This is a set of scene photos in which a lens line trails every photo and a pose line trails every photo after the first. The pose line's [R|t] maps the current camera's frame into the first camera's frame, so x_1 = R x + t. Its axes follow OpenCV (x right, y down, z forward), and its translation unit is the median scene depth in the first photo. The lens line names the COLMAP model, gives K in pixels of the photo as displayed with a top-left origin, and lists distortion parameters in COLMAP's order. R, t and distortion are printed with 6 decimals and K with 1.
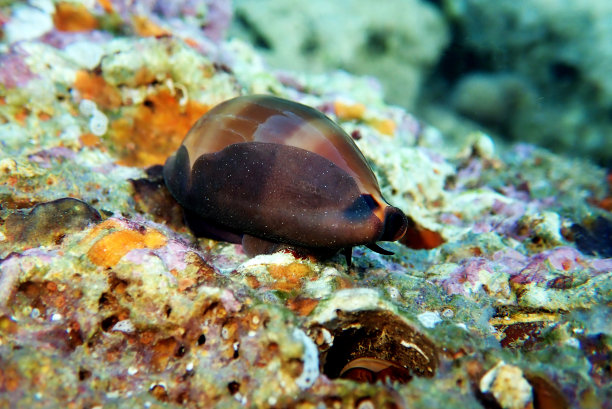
lens RADIAL K [[716.3, 0, 296.6], [0, 716.3, 205.3], [0, 0, 1]] dist [0.320985, -0.001613]
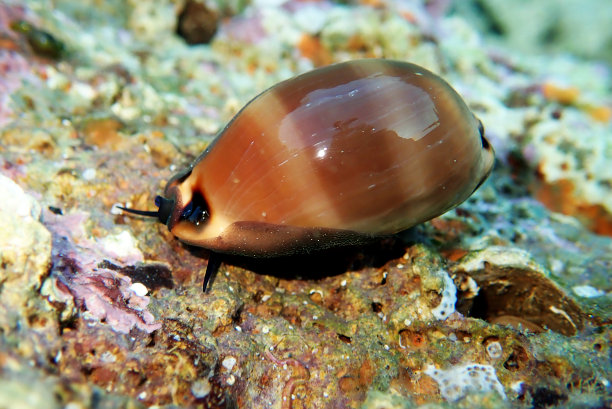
lens RADIAL K [[716.3, 0, 296.6], [0, 716.3, 205.3], [0, 0, 1]] dist [0.320985, -0.001613]
pose [[0.947758, 0.150987, -0.280993, 0.080015], [-0.146825, 0.988510, 0.035934, 0.060980], [0.283190, 0.007200, 0.959037, -0.114789]]
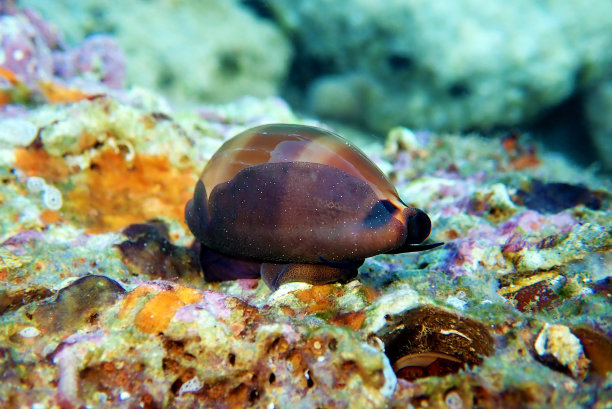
lens RADIAL K [[716.3, 0, 296.6], [0, 716.3, 205.3], [0, 0, 1]] dist [0.320985, -0.001613]
pose [[0.955442, -0.226473, 0.189317, -0.218575], [0.231584, 0.972802, -0.005030, -0.033559], [-0.183028, 0.048649, 0.981903, -0.012630]]
